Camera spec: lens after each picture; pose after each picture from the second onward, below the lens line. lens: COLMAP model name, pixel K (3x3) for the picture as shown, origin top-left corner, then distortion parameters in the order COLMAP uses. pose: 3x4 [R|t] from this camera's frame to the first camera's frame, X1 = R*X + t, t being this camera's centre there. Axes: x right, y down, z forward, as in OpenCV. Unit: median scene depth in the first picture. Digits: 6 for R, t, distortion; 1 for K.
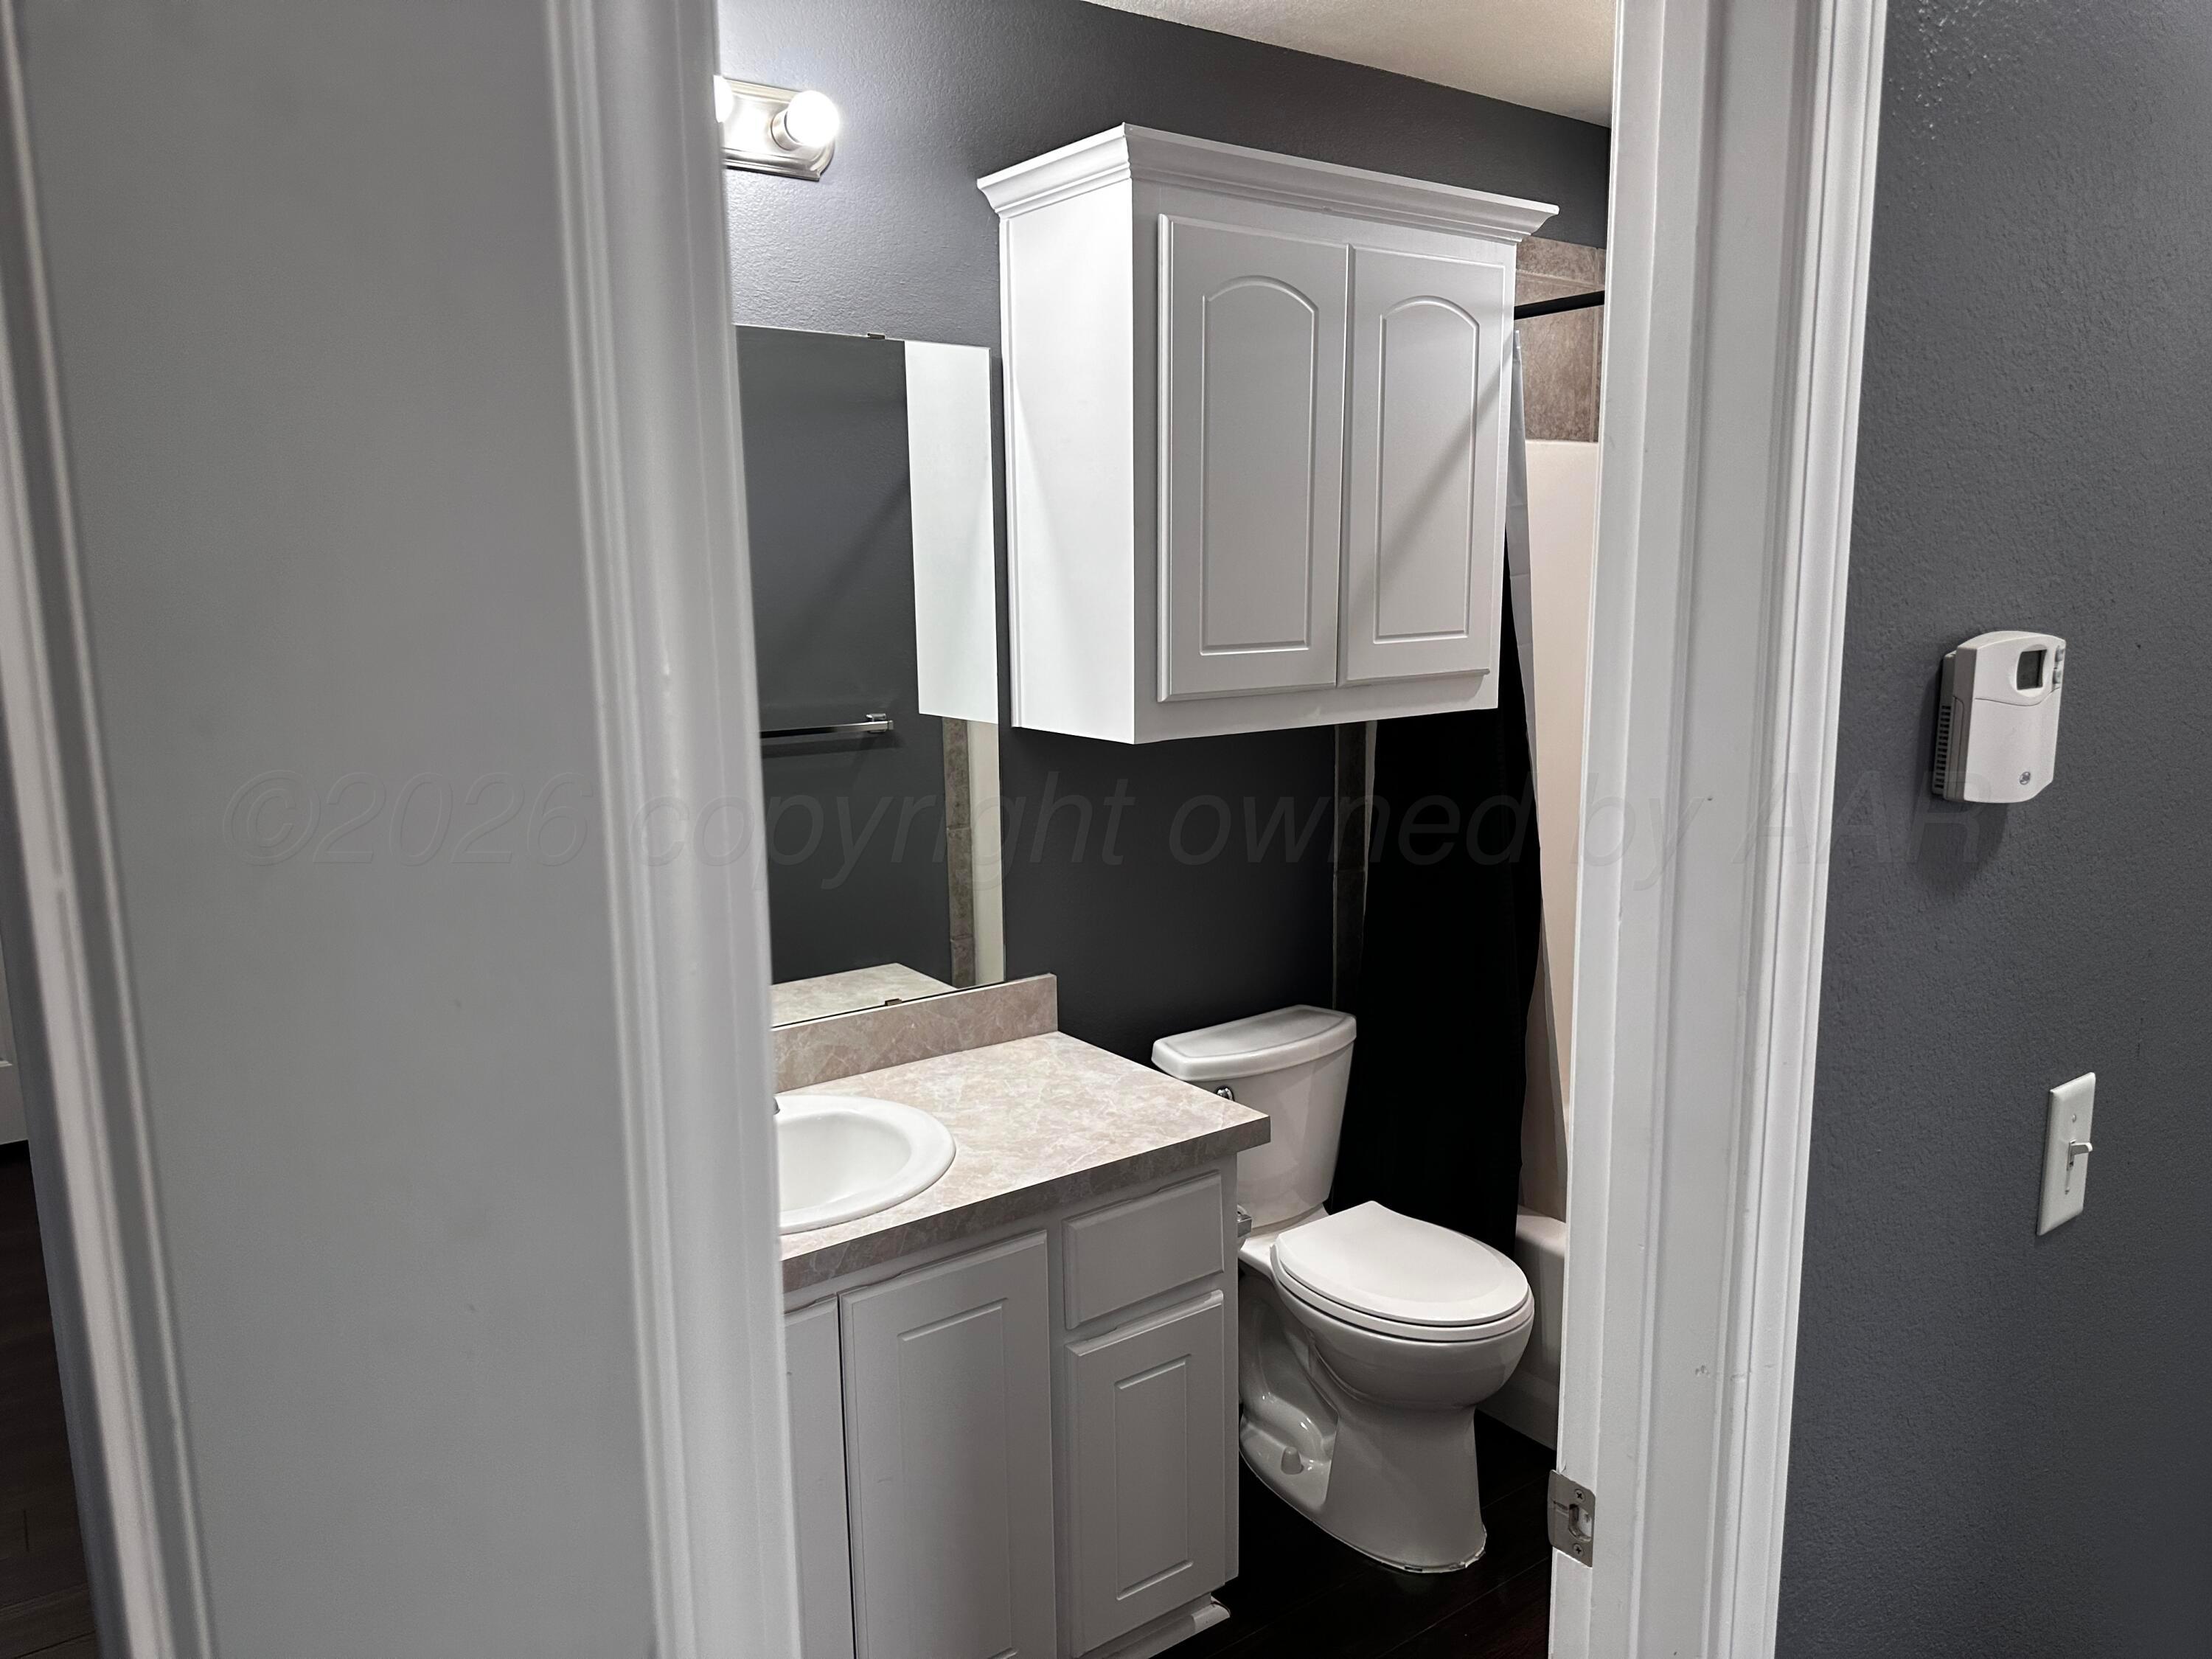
lens RADIAL K [[1561.6, 0, 1101.6], [0, 1561.6, 833.0], [0, 0, 1]] dist [0.035287, -0.043255]
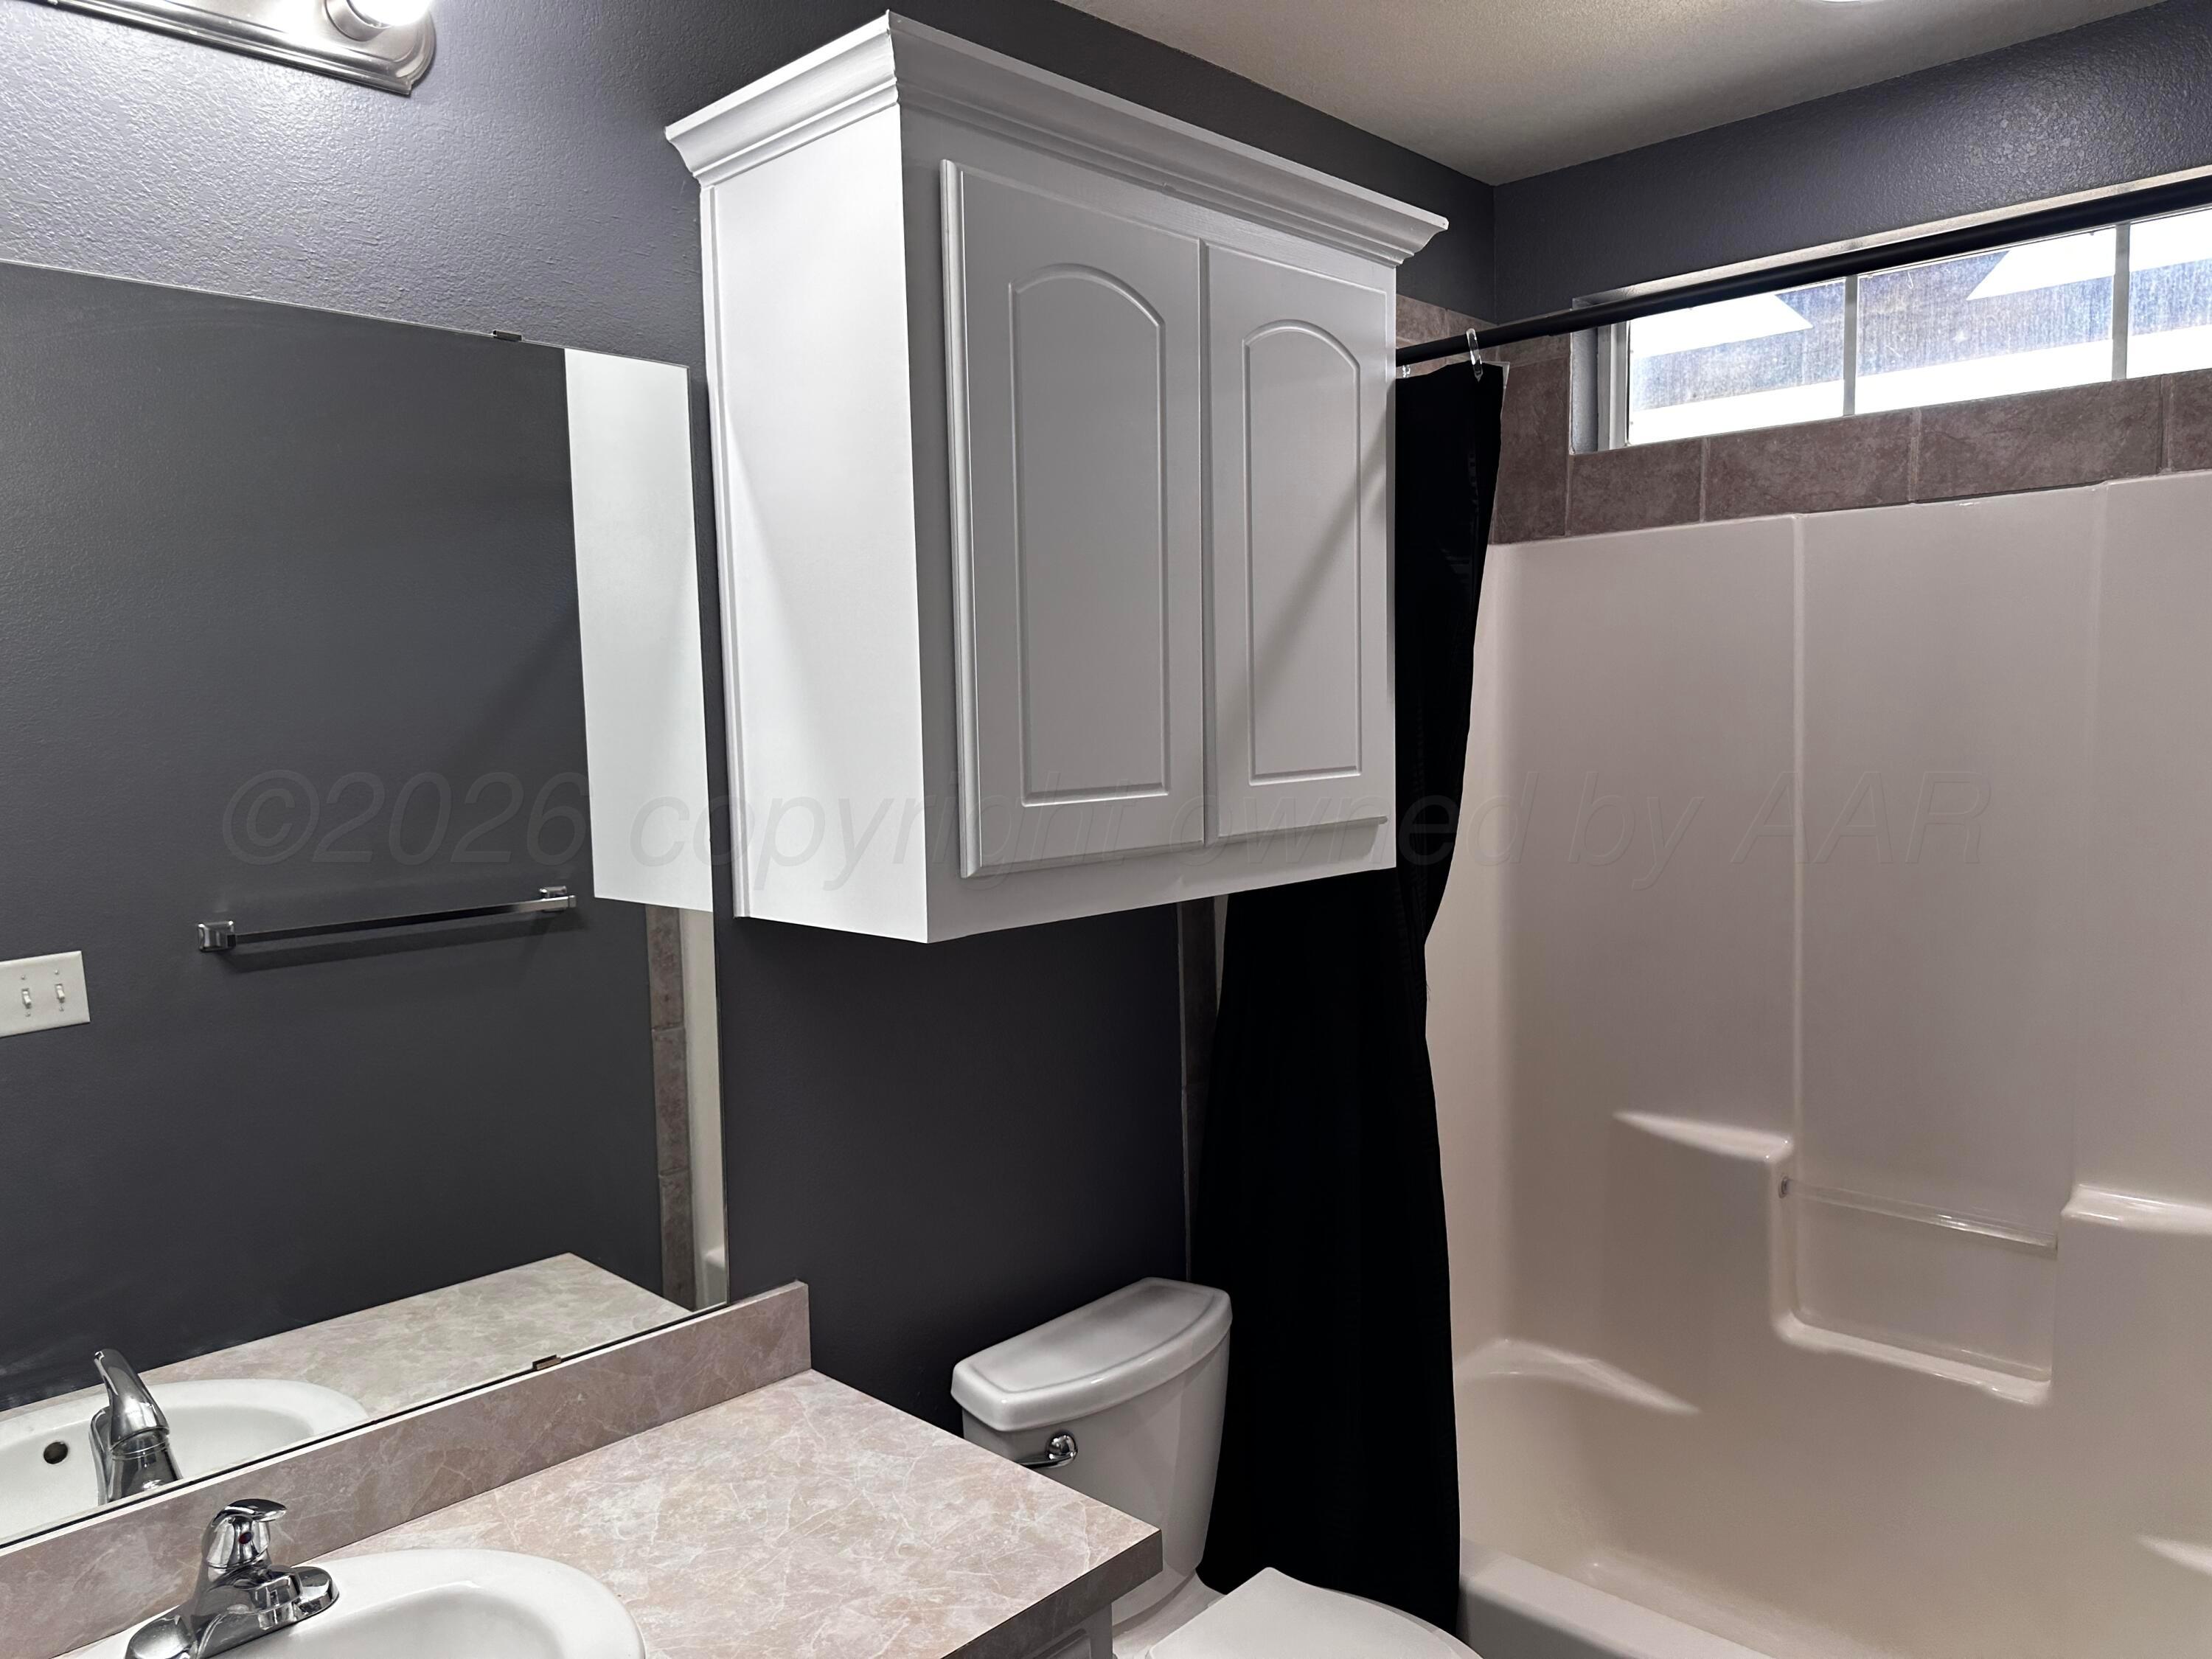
lens RADIAL K [[1561.6, 0, 1115.5], [0, 1561.6, 826.3], [0, 0, 1]] dist [0.035287, -0.043255]
pose [[0.983628, -0.024122, 0.178587, -0.015419], [0.040953, 0.994993, -0.091164, -0.040376], [-0.175494, 0.096986, 0.979692, 0.315930]]
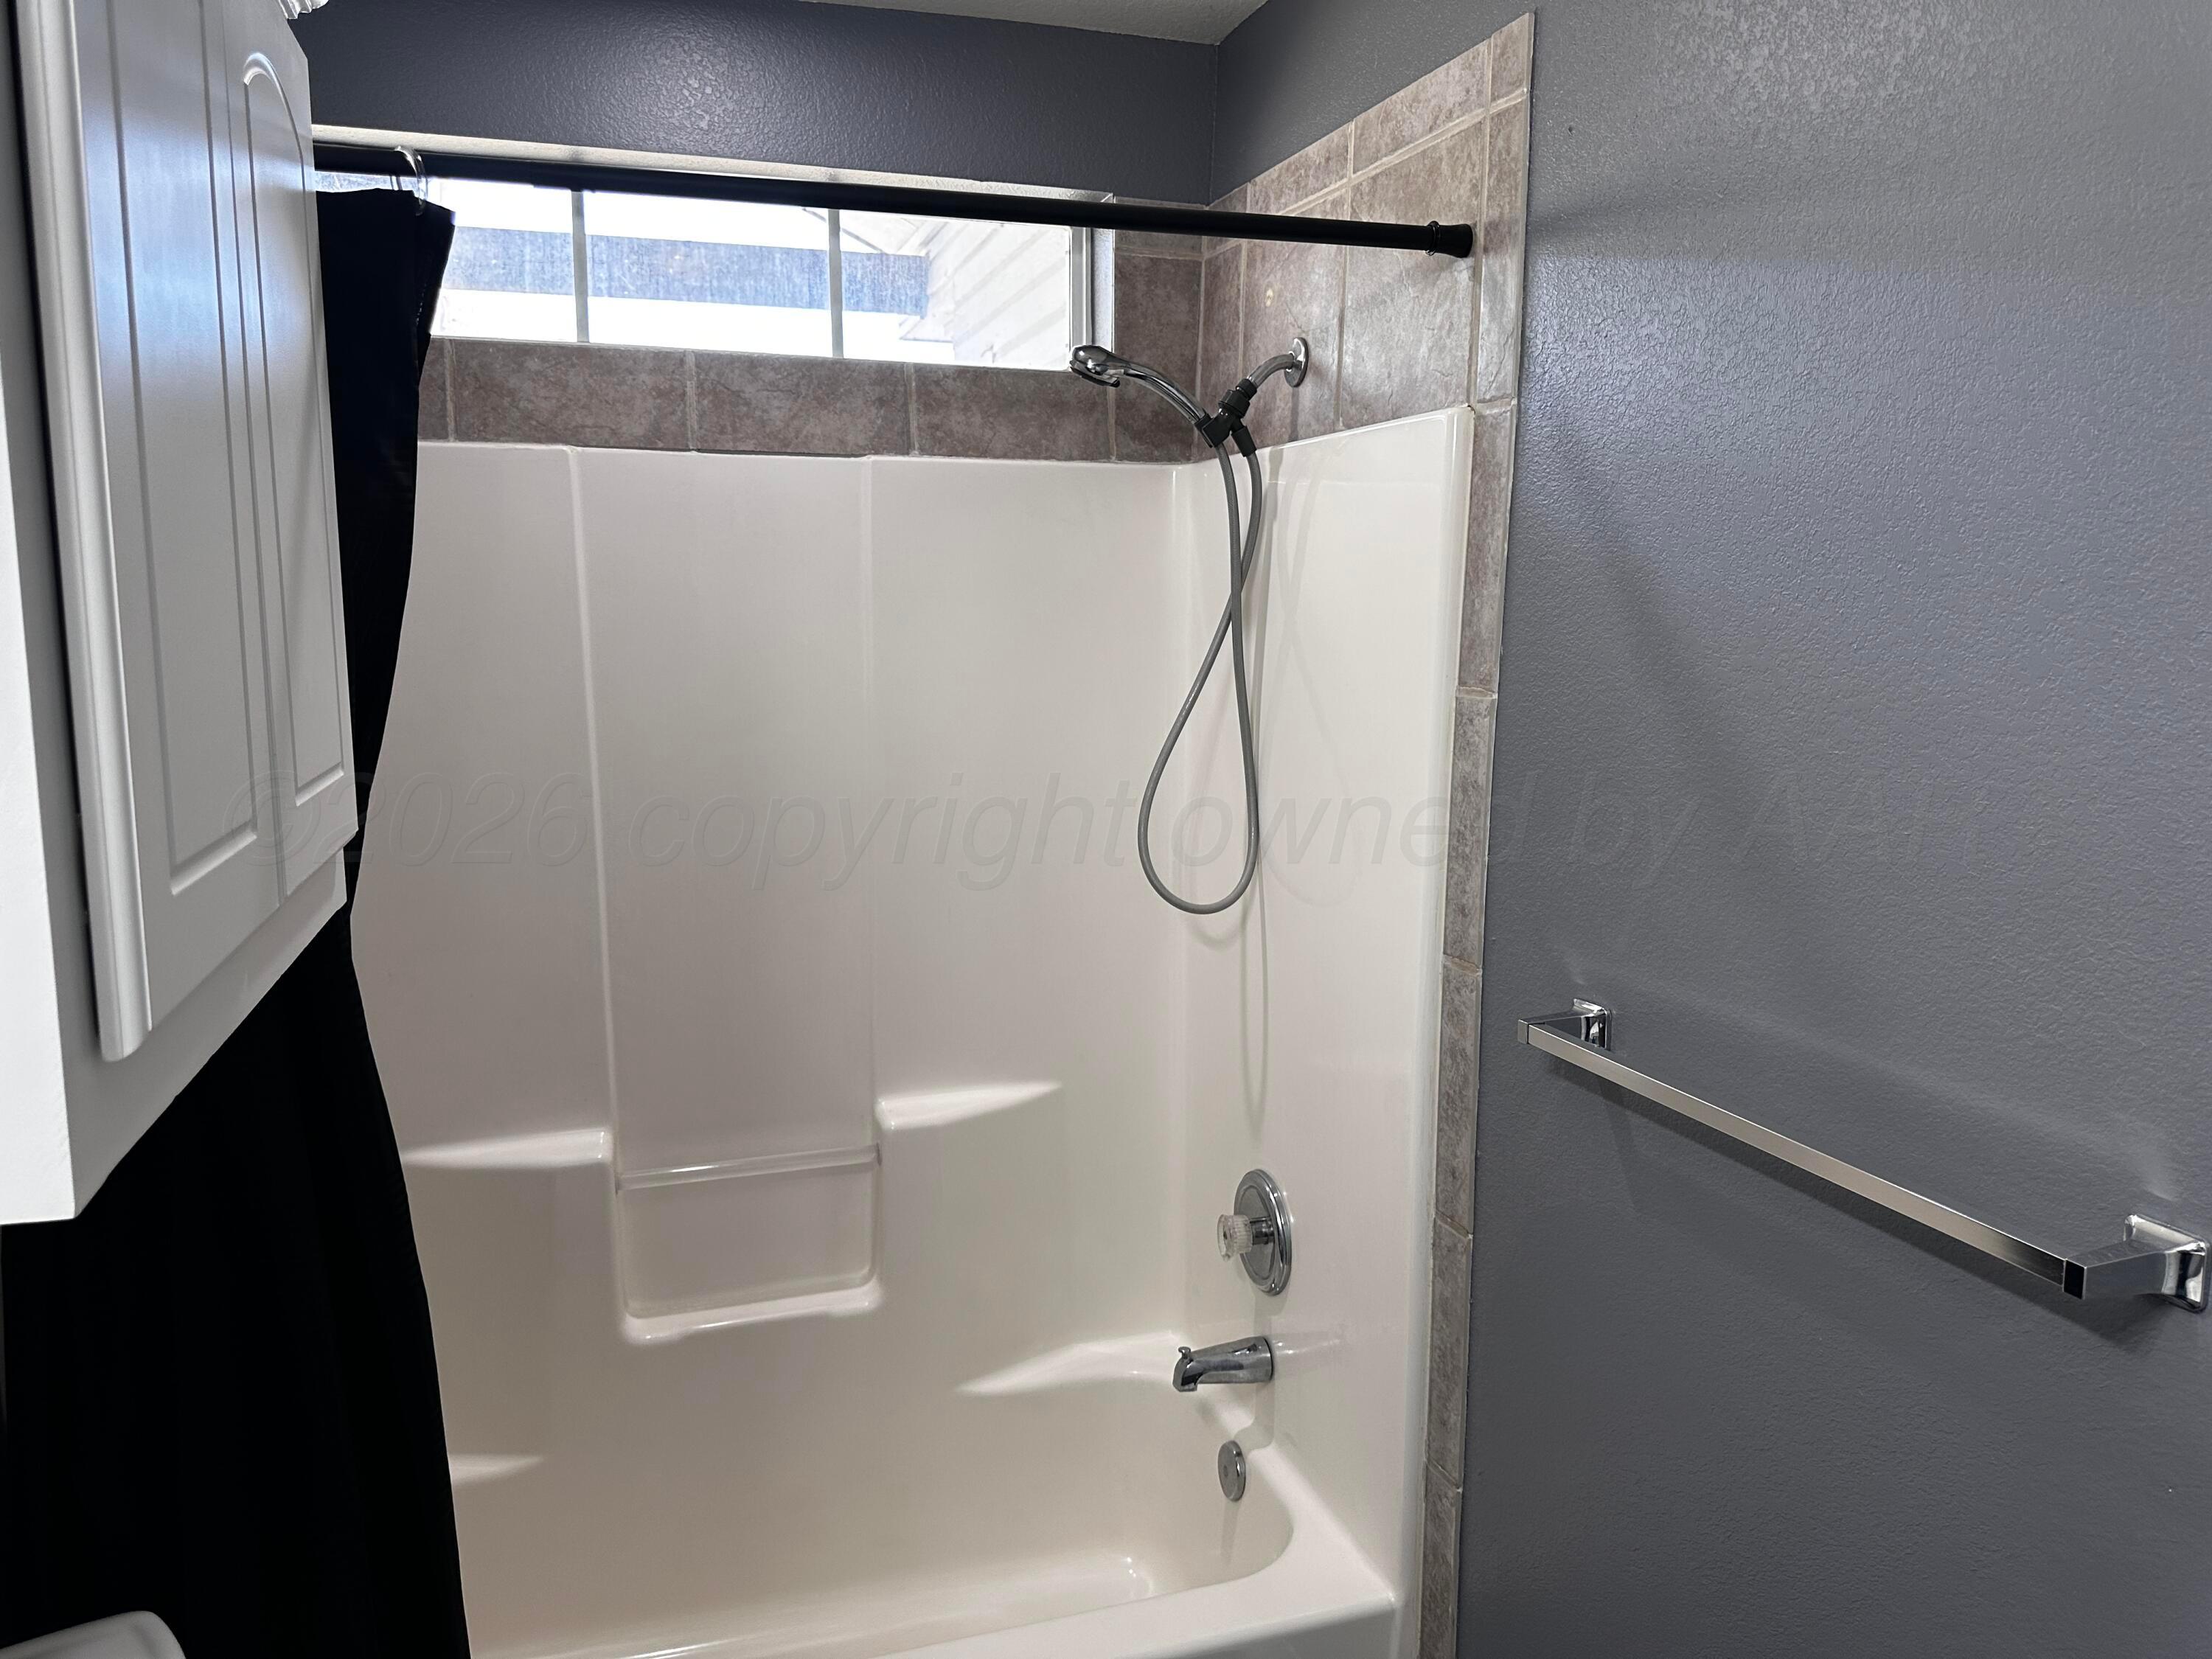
lens RADIAL K [[1561.6, 0, 1109.4], [0, 1561.6, 835.9], [0, 0, 1]] dist [0.035287, -0.043255]
pose [[0.304805, -0.122236, 0.944538, -0.183113], [0.155290, 0.984837, 0.077338, -0.113406], [-0.939670, 0.123105, 0.319165, 0.649404]]
